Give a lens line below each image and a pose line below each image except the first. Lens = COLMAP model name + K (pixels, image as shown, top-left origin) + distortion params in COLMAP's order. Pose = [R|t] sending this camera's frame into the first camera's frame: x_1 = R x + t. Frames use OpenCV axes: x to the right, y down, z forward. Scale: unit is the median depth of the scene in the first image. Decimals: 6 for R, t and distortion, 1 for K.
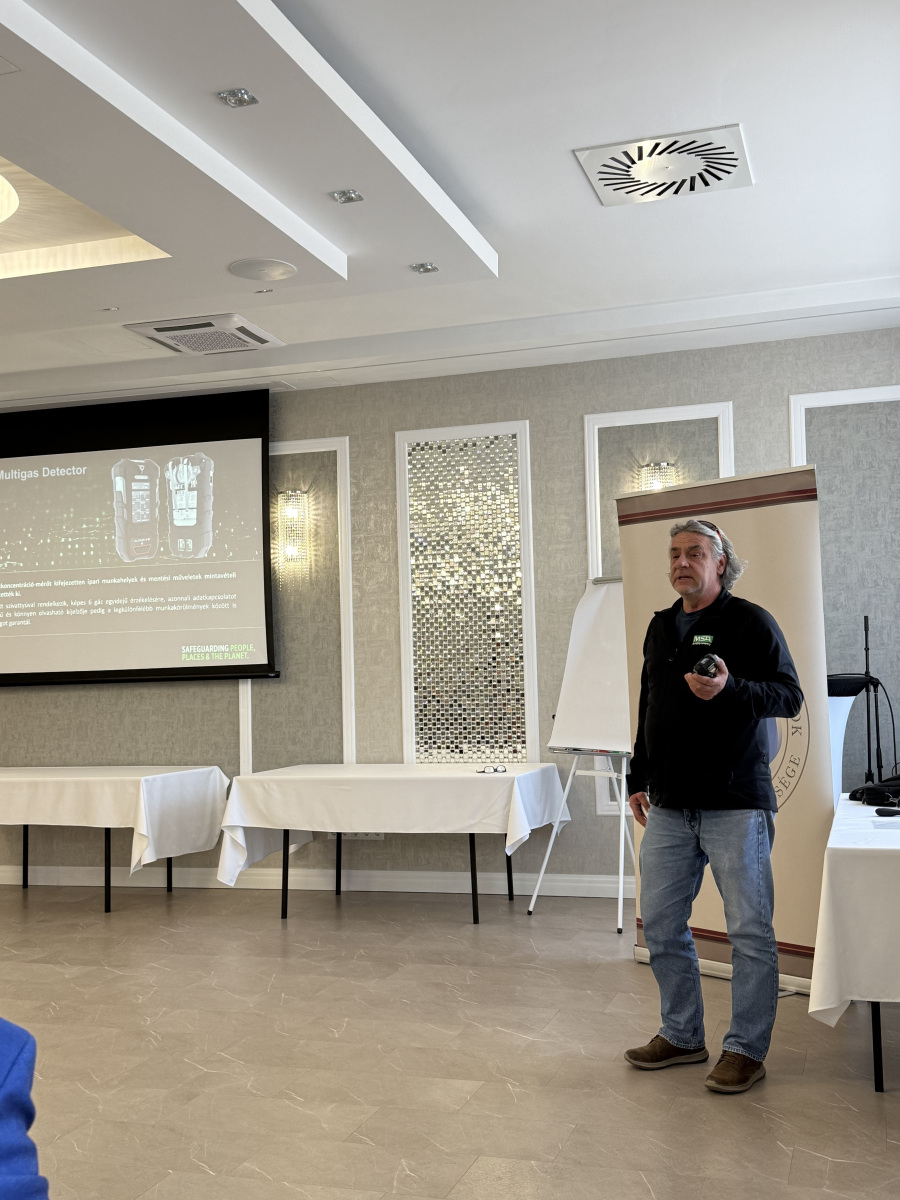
lens RADIAL K [[1278.5, 0, 446.1], [0, 1278.5, 601.8], [0, 0, 1]] dist [0.117237, 0.000000]
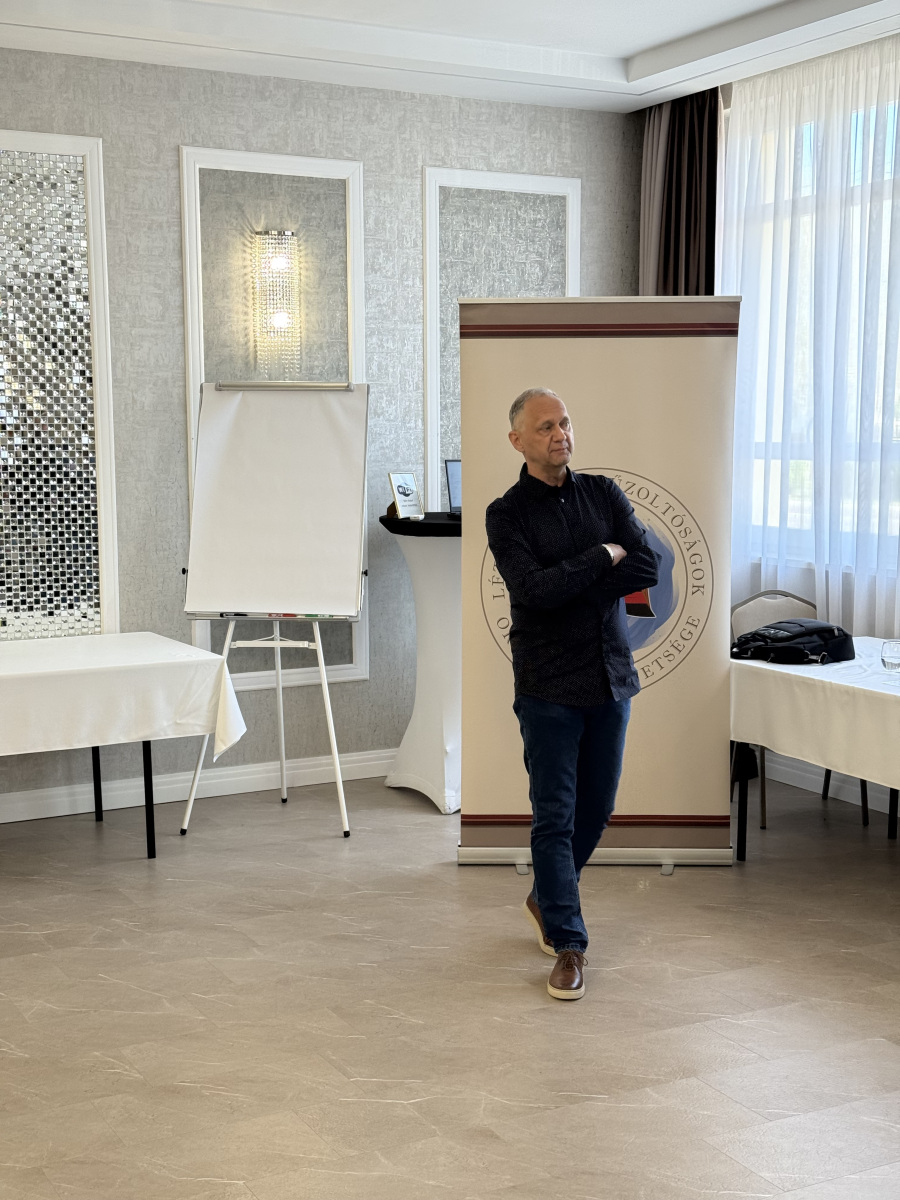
lens RADIAL K [[1672.3, 0, 460.9], [0, 1672.3, 610.9], [0, 0, 1]] dist [0.127562, 0.000000]
pose [[0.686249, -0.058753, 0.724990, -0.497443], [-0.055344, 0.989625, 0.132585, -0.023848], [-0.725258, -0.131110, 0.675878, 0.222592]]
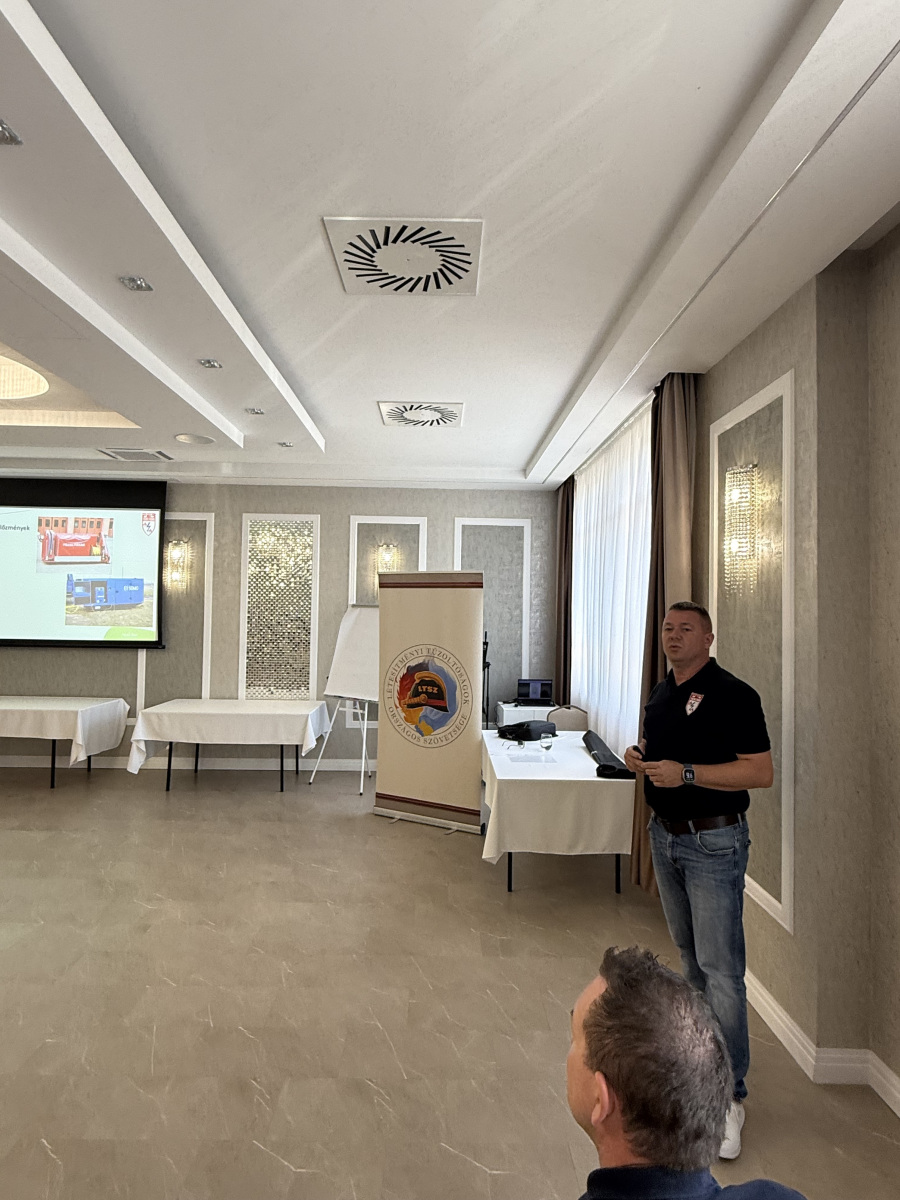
lens RADIAL K [[672.7, 0, 444.2], [0, 672.7, 591.7], [0, 0, 1]] dist [0.005324, 0.001404]
pose [[0.946771, 0.051408, 0.317777, -0.071244], [-0.060091, 0.998038, 0.017575, -0.061497], [-0.316251, -0.035735, 0.948002, 0.020144]]
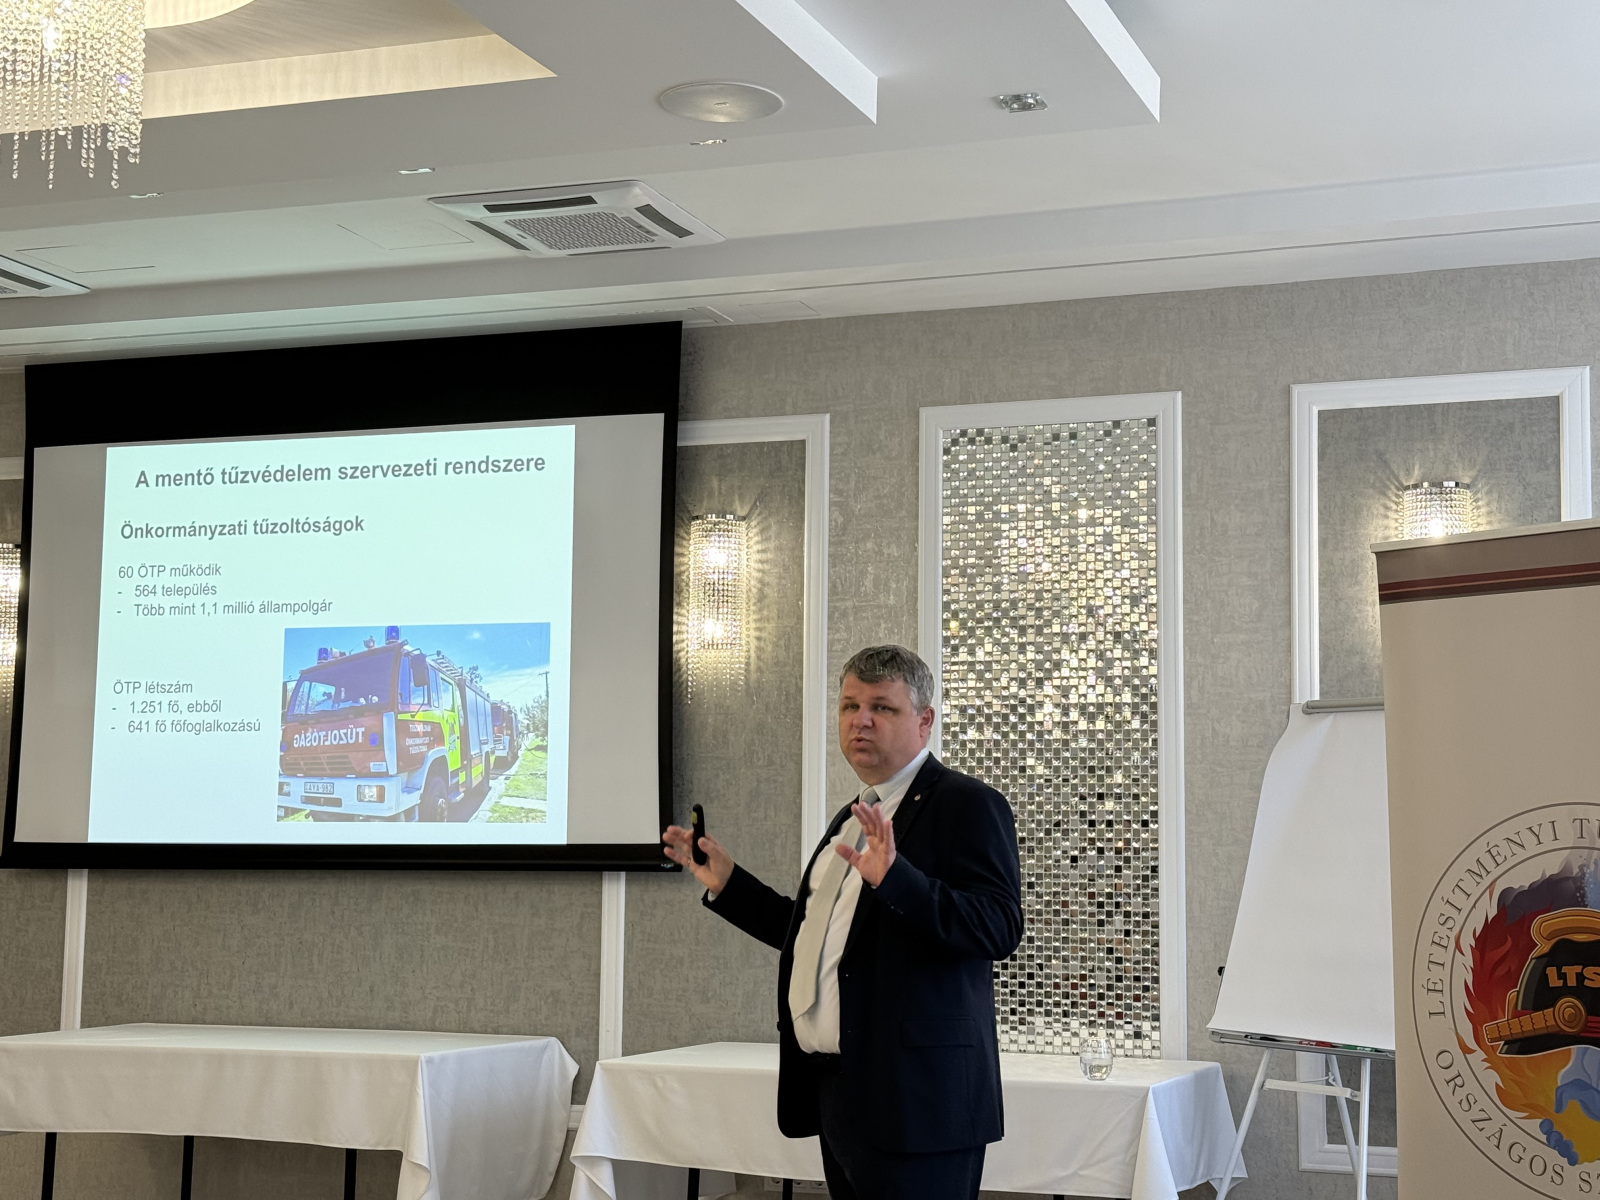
lens RADIAL K [[2450.2, 0, 798.9], [0, 2450.2, 623.1], [0, 0, 1]] dist [0.131240, 0.000000]
pose [[0.997973, 0.031791, -0.055137, -0.033393], [-0.034064, 0.998587, -0.040779, -0.002745], [0.053763, 0.042574, 0.997646, 0.003683]]
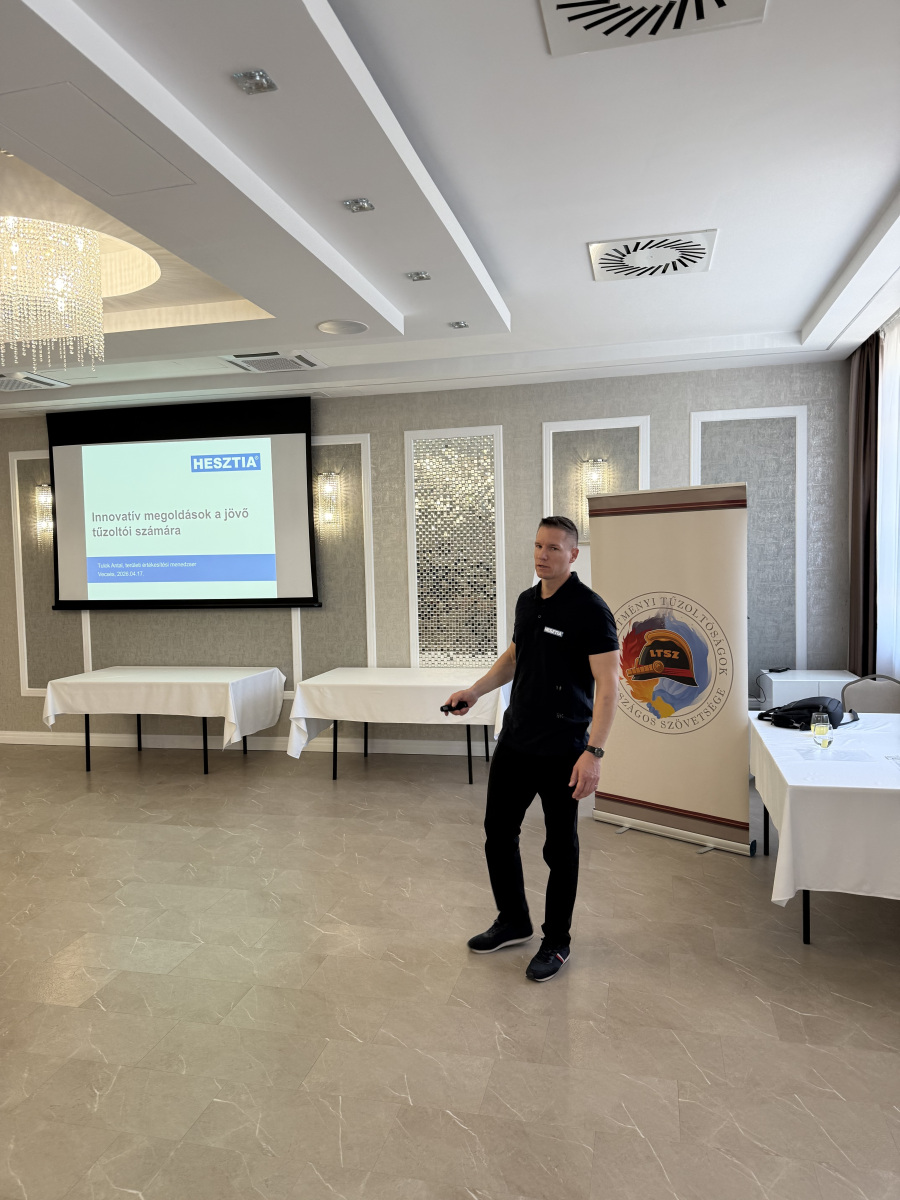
lens RADIAL K [[839.1, 0, 440.6], [0, 839.1, 602.9], [0, 0, 1]] dist [0.109491, -0.122278]
pose [[0.996928, -0.001752, 0.078302, -0.077587], [-0.007082, 0.993637, 0.112404, -0.054521], [-0.078000, -0.112613, 0.990573, 0.078017]]
